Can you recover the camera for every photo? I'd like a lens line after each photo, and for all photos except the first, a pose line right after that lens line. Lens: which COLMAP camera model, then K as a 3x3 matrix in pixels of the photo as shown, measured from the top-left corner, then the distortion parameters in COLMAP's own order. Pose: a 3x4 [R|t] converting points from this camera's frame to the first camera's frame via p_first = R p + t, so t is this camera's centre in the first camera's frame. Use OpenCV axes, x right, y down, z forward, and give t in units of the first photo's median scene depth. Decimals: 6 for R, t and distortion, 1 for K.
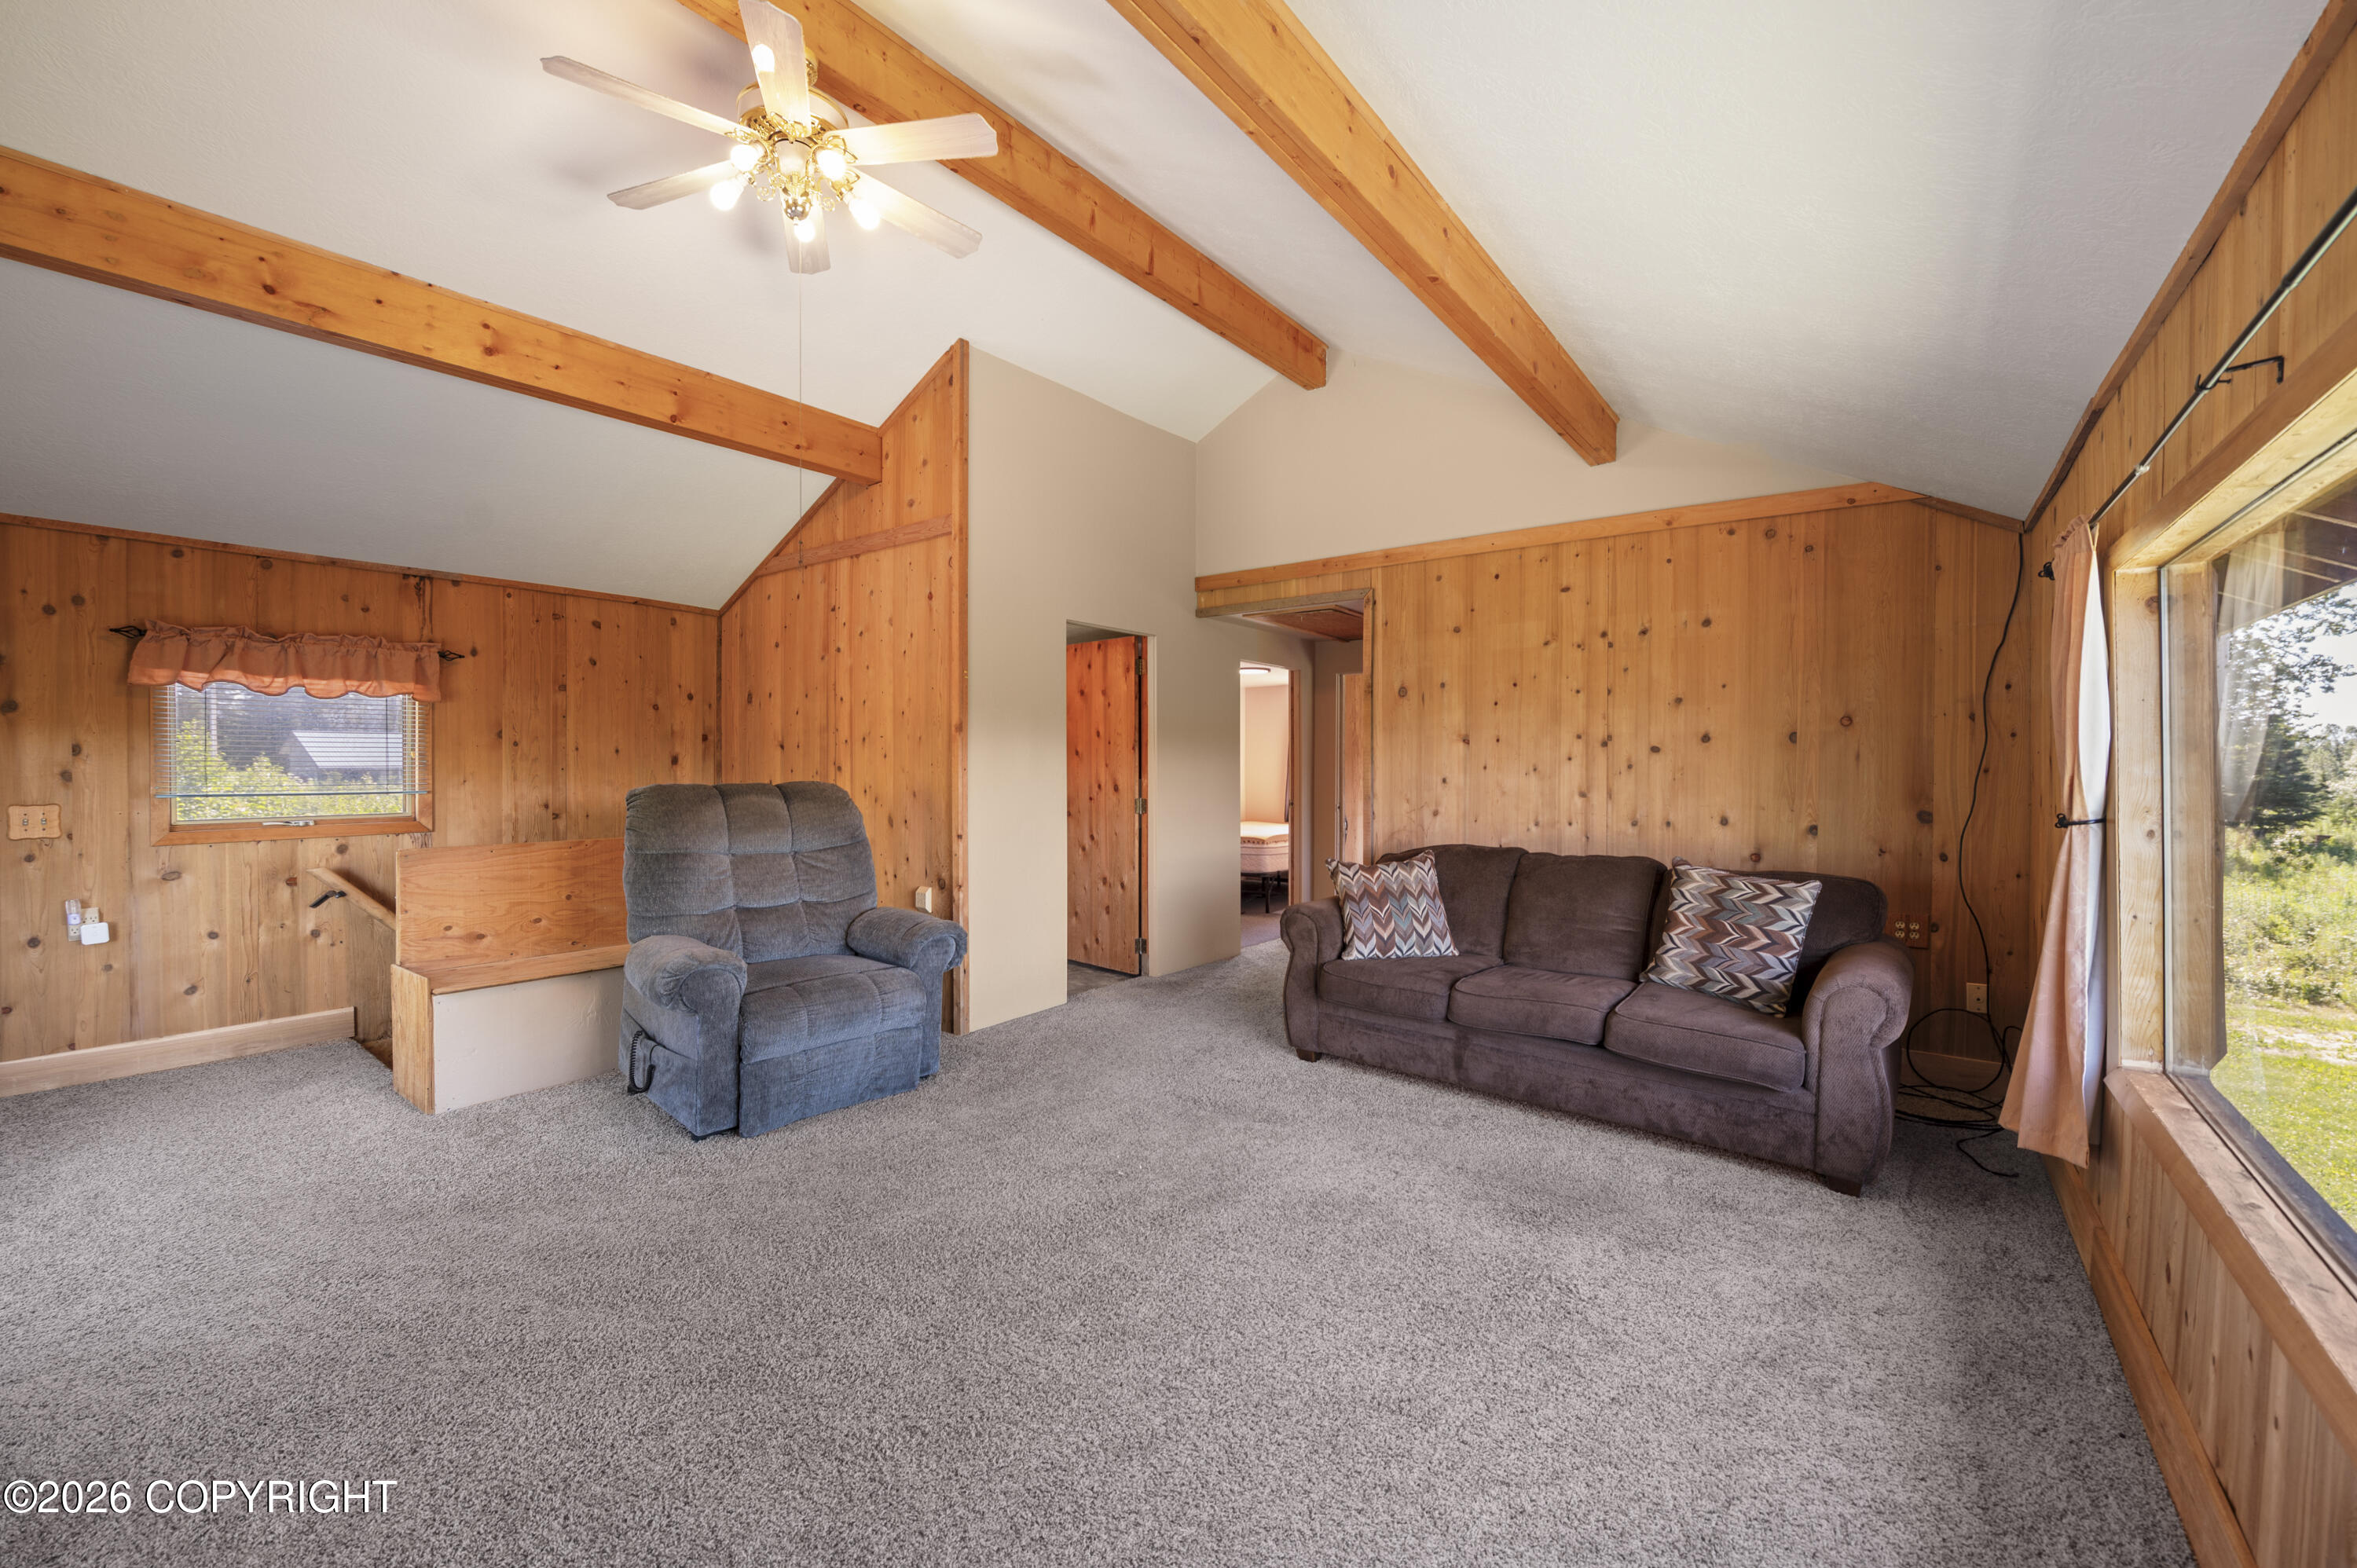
lens RADIAL K [[938.8, 0, 1166.5], [0, 938.8, 769.5], [0, 0, 1]] dist [-0.006989, -0.000337]
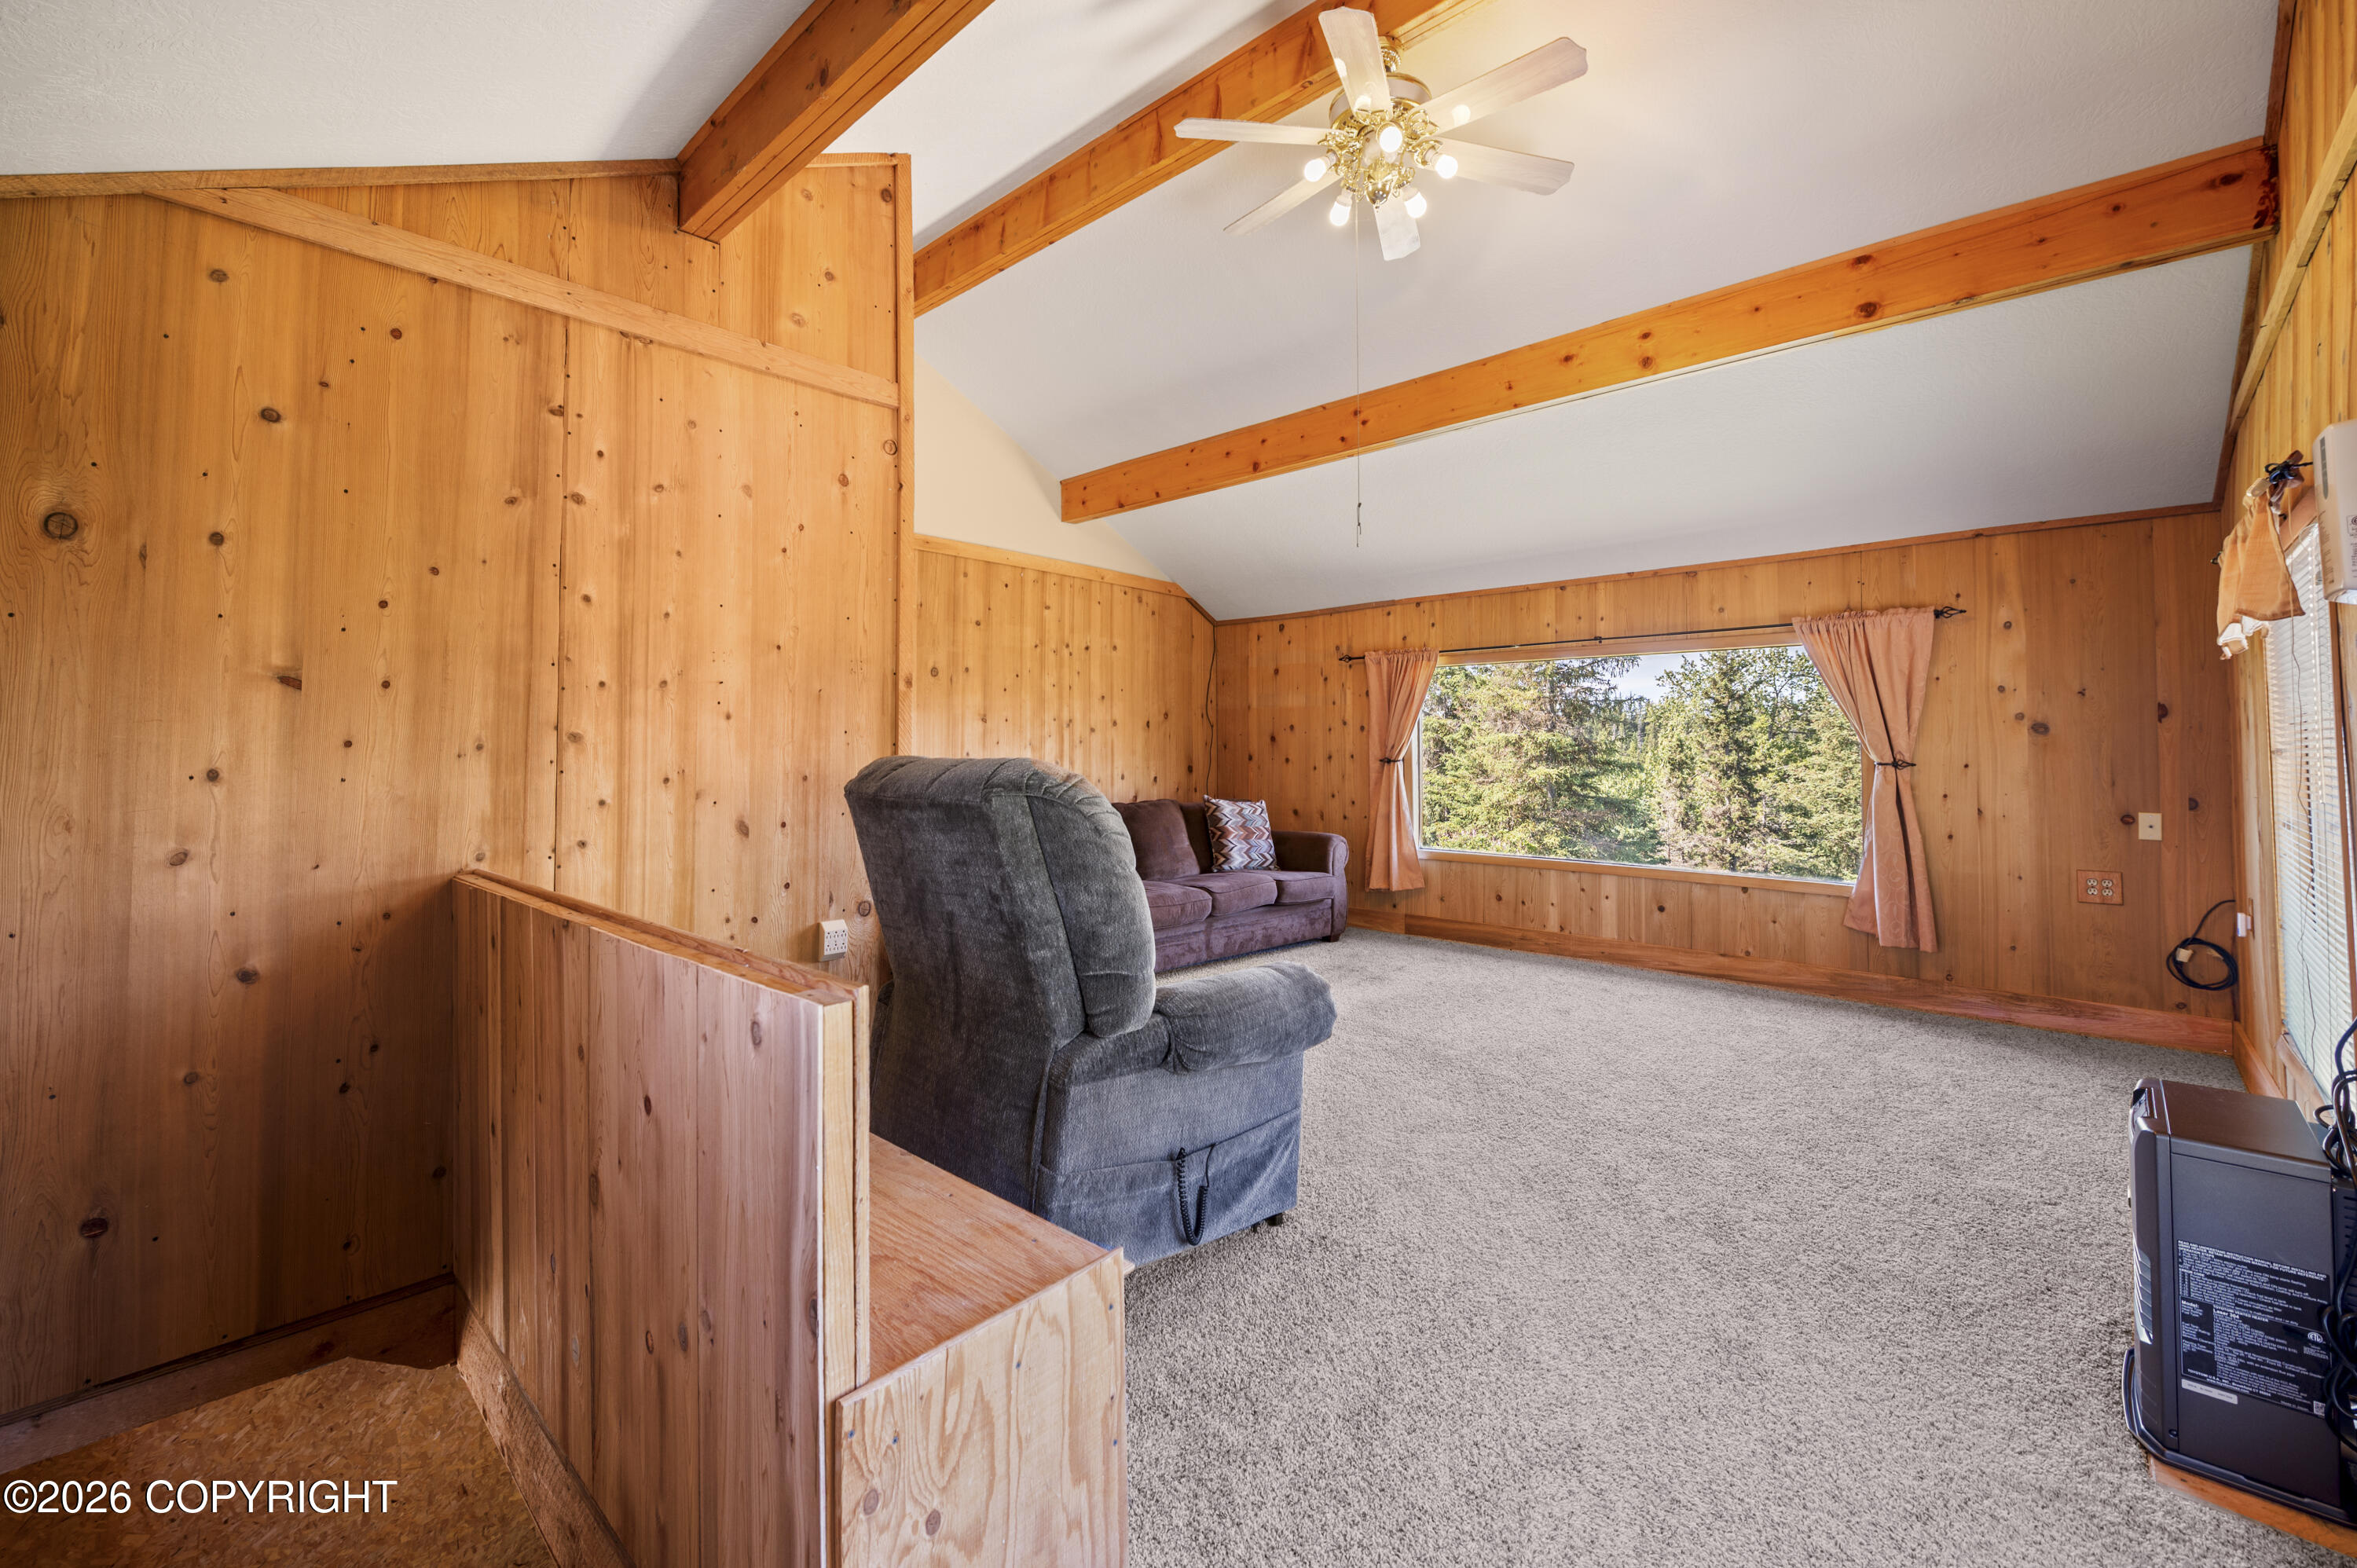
lens RADIAL K [[953.1, 0, 1173.7], [0, 953.1, 746.9], [0, 0, 1]] dist [-0.002990, -0.003032]
pose [[0.101301, 0.001683, 0.994854, -0.887038], [0.011848, 0.999926, -0.002898, 0.009515], [-0.994785, 0.012081, 0.101273, 0.690566]]
